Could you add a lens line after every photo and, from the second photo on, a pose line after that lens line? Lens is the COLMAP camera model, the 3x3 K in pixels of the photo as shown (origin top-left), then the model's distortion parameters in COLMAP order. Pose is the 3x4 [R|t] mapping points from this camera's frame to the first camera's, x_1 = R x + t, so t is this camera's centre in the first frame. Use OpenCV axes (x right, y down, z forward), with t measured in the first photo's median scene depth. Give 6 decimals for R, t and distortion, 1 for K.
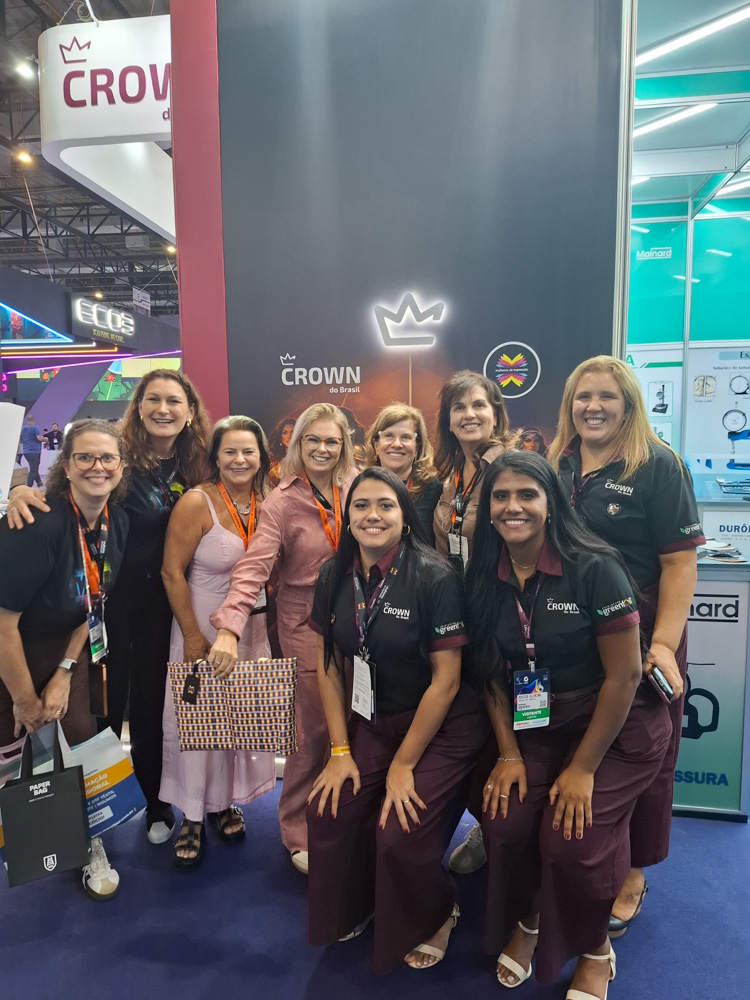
lens RADIAL K [[737.0, 0, 370.7], [0, 737.0, 493.7], [0, 0, 1]] dist [0.083234, -0.155343]
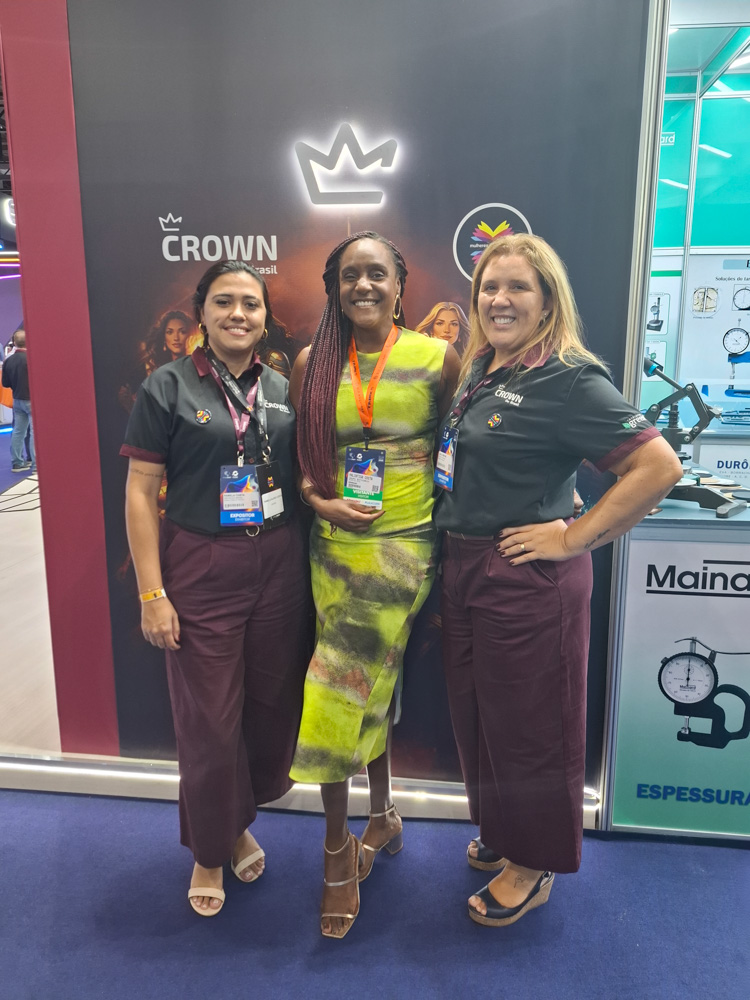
lens RADIAL K [[706.5, 0, 402.0], [0, 706.5, 484.7], [0, 0, 1]] dist [0.098514, -0.136997]
pose [[0.996537, 0.003285, 0.083088, 0.030513], [-0.010661, 0.996020, 0.088490, -0.000418], [-0.082467, -0.089070, 0.992606, 0.195246]]
